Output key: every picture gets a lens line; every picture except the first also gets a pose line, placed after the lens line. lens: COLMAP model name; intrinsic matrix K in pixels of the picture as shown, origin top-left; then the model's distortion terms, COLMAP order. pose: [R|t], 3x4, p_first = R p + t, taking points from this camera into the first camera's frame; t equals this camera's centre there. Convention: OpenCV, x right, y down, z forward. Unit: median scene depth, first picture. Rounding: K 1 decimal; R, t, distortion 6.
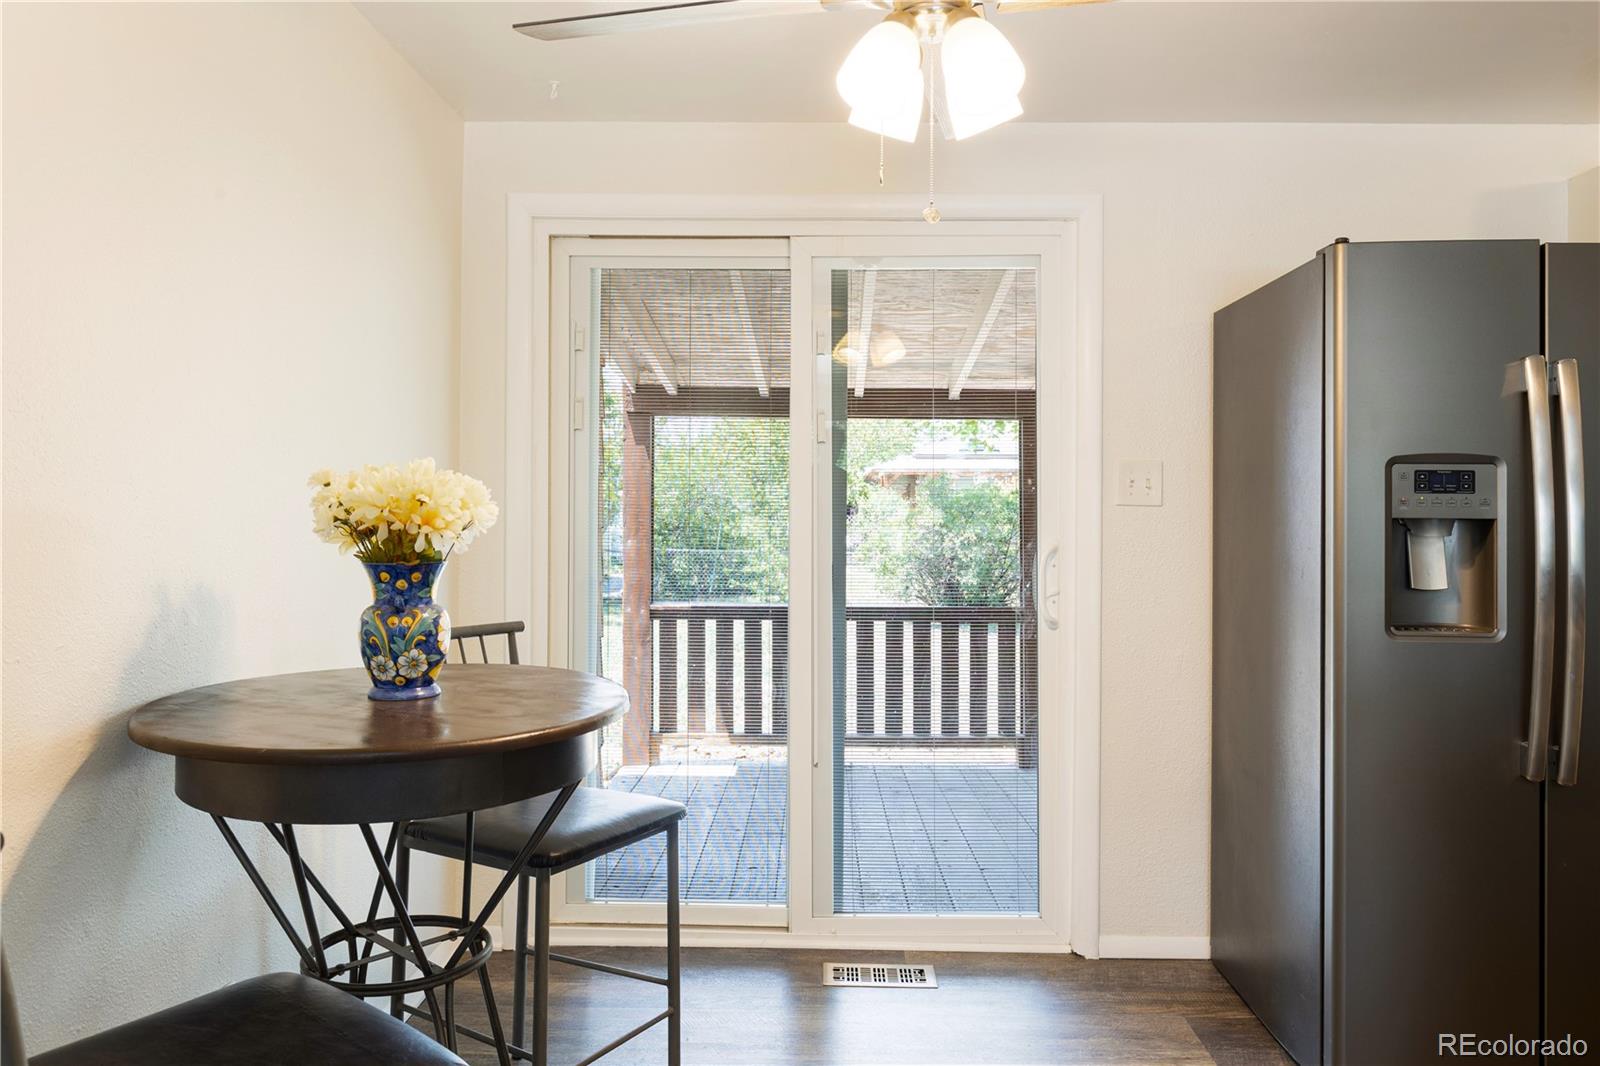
lens RADIAL K [[1173.6, 0, 804.0], [0, 1173.6, 512.3], [0, 0, 1]] dist [0.001740, -0.001437]
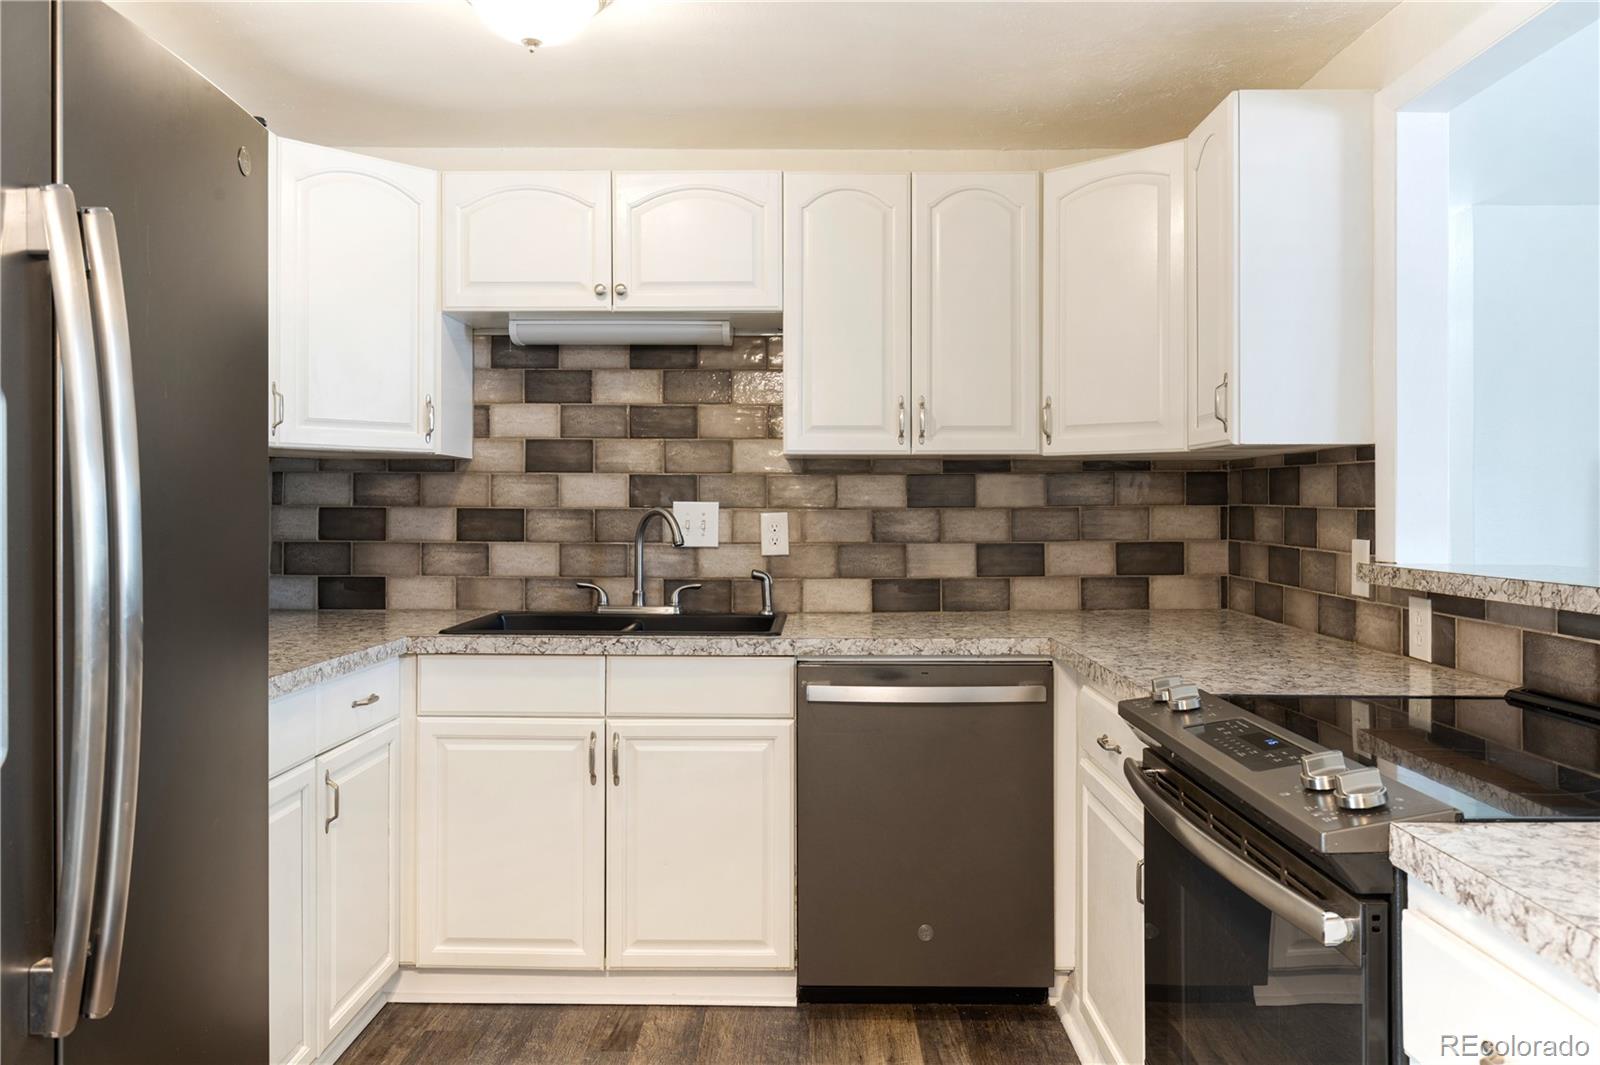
lens RADIAL K [[1173.6, 0, 811.8], [0, 1173.6, 504.8], [0, 0, 1]] dist [0.001740, -0.001437]
pose [[-0.015234, -0.005394, 0.999869, 0.093398], [0.001683, 0.999984, 0.005420, 0.000403], [-0.999883, 0.001765, -0.015225, 0.547328]]
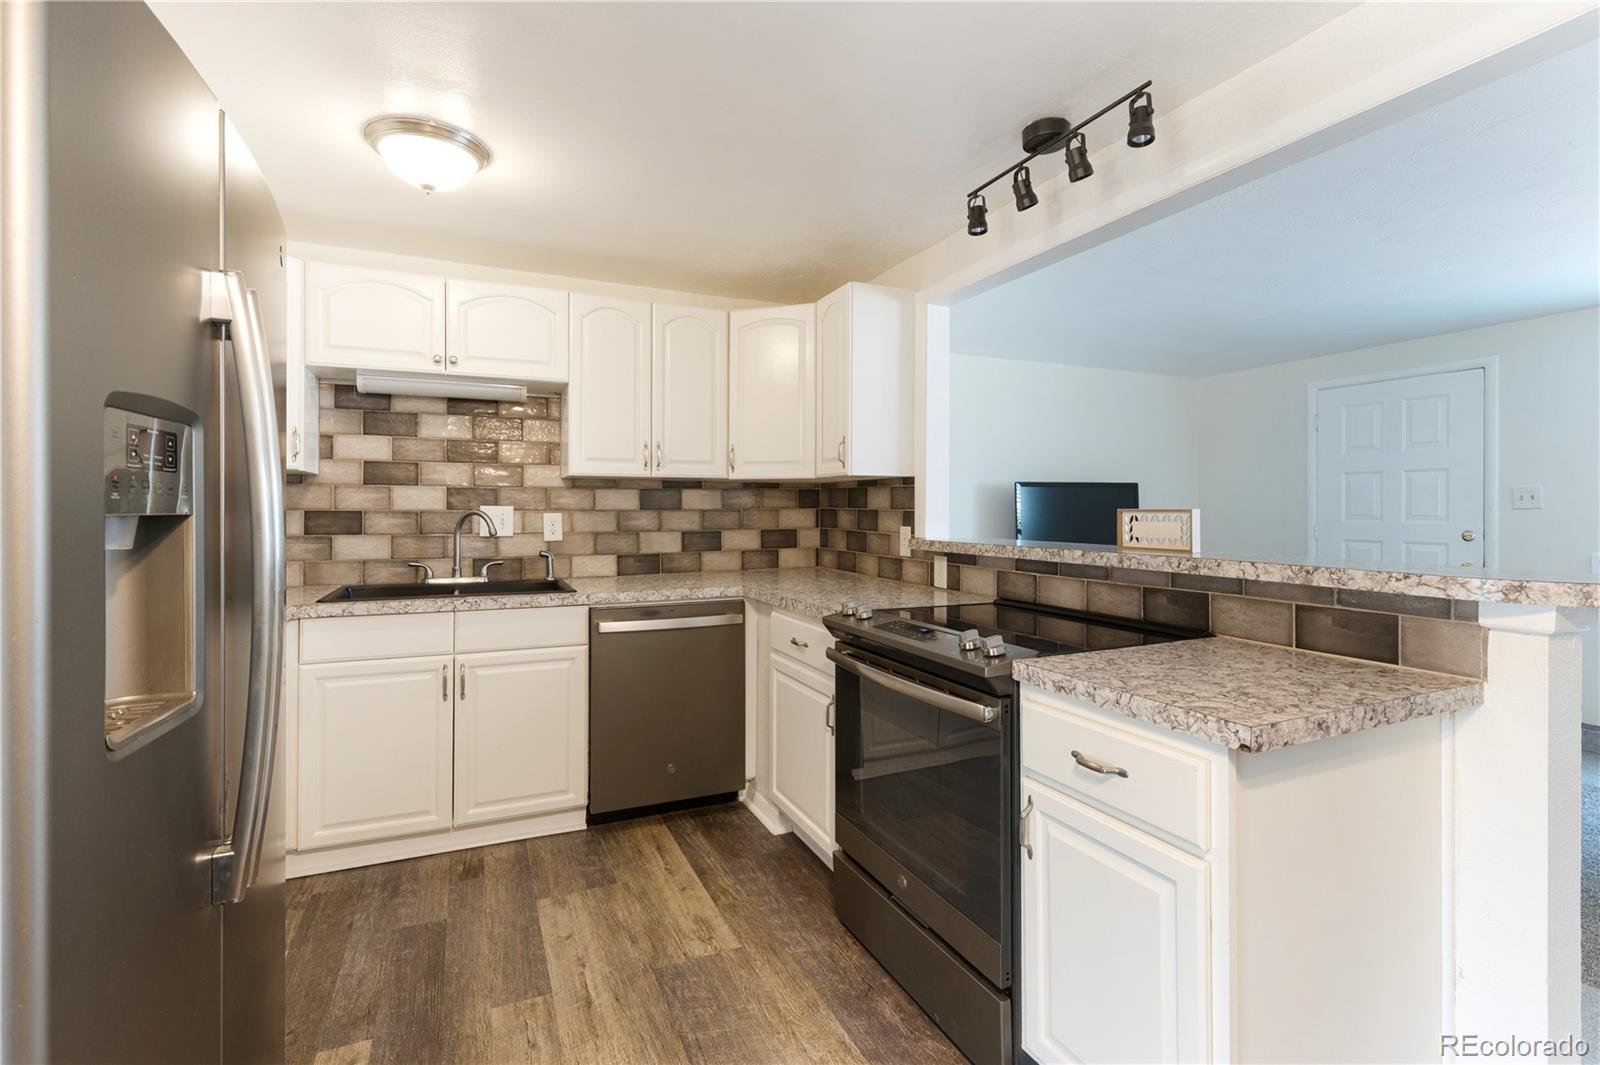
lens RADIAL K [[739.6, 0, 806.0], [0, 739.6, 509.9], [0, 0, 1]] dist [0.005424, -0.001100]
pose [[-0.431135, -0.007409, 0.902257, 0.078266], [-0.000831, 0.999969, 0.007814, 0.000390], [-0.902287, 0.002619, -0.431128, 0.706487]]
